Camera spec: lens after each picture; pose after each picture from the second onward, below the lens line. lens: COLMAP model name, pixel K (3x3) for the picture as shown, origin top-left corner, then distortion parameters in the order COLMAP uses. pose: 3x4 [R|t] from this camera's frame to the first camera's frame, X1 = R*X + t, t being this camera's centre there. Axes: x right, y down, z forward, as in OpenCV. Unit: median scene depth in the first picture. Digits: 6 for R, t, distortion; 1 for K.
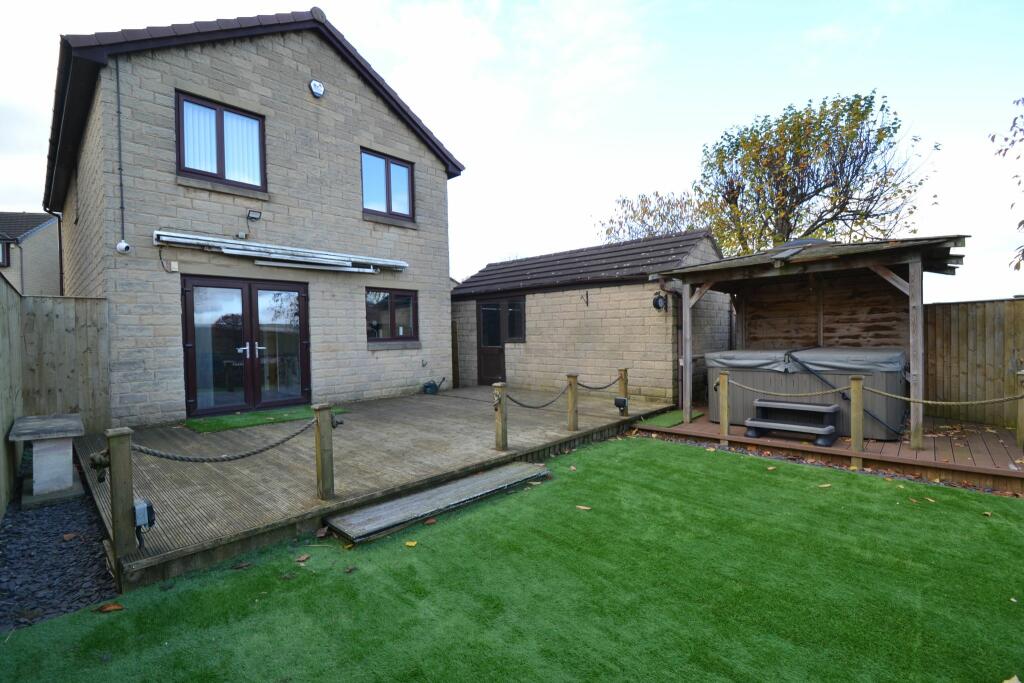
lens RADIAL K [[456.4, 0, 501.6], [0, 456.4, 344.5], [0, 0, 1]] dist [0.004879, -0.008567]
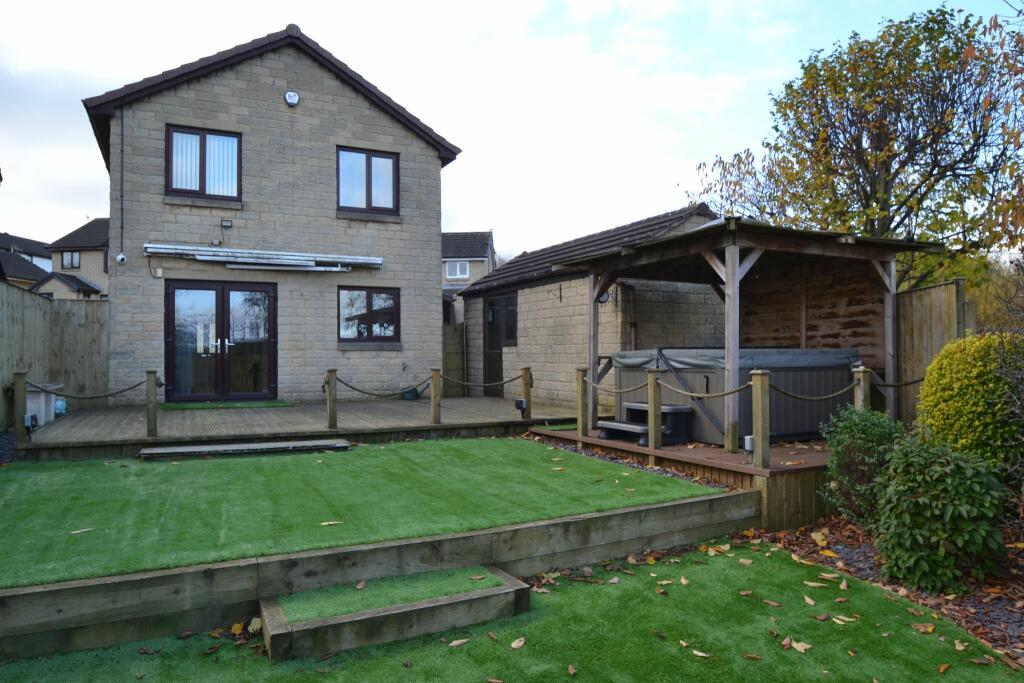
lens RADIAL K [[673.7, 0, 505.2], [0, 673.7, 342.4], [0, 0, 1]] dist [-0.033484, 0.004503]
pose [[0.939321, 0.006825, -0.342971, 0.681997], [-0.019003, 0.999302, -0.032161, 0.045406], [0.342513, 0.036727, 0.938795, -0.292665]]
